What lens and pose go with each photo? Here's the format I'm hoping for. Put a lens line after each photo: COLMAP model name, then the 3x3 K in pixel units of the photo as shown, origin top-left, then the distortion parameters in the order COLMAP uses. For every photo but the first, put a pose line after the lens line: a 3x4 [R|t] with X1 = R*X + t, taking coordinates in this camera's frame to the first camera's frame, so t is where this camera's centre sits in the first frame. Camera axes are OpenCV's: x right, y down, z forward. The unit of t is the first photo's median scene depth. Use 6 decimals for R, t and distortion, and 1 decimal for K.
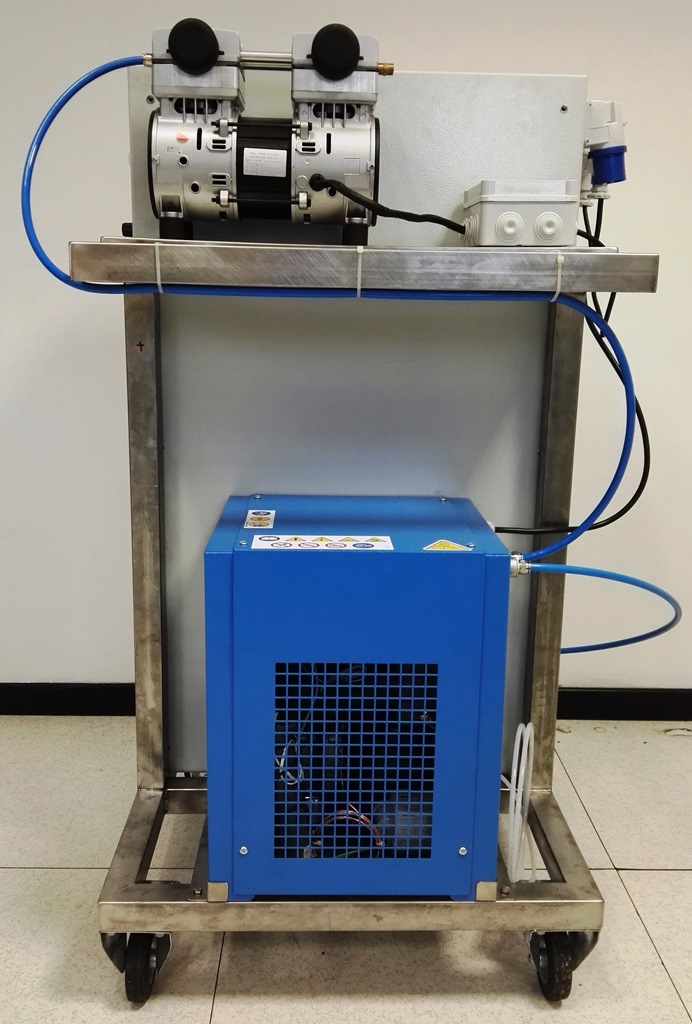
lens RADIAL K [[956.5, 0, 359.9], [0, 956.5, 494.8], [0, 0, 1]] dist [0.047915, 0.000000]
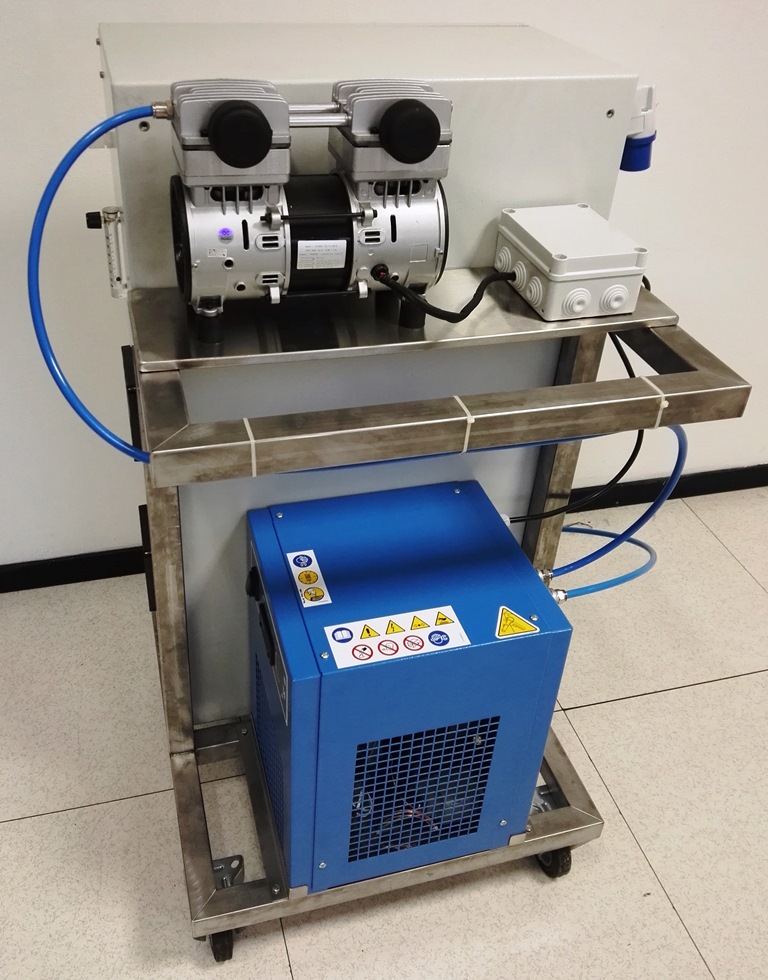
lens RADIAL K [[908.2, 0, 364.2], [0, 908.2, 414.5], [0, 0, 1]] dist [0.024613, 0.000000]
pose [[0.971463, -0.099969, 0.215097, -0.249978], [0.015826, 0.932141, 0.361749, -0.504263], [-0.236664, -0.348022, 0.907122, 0.206778]]
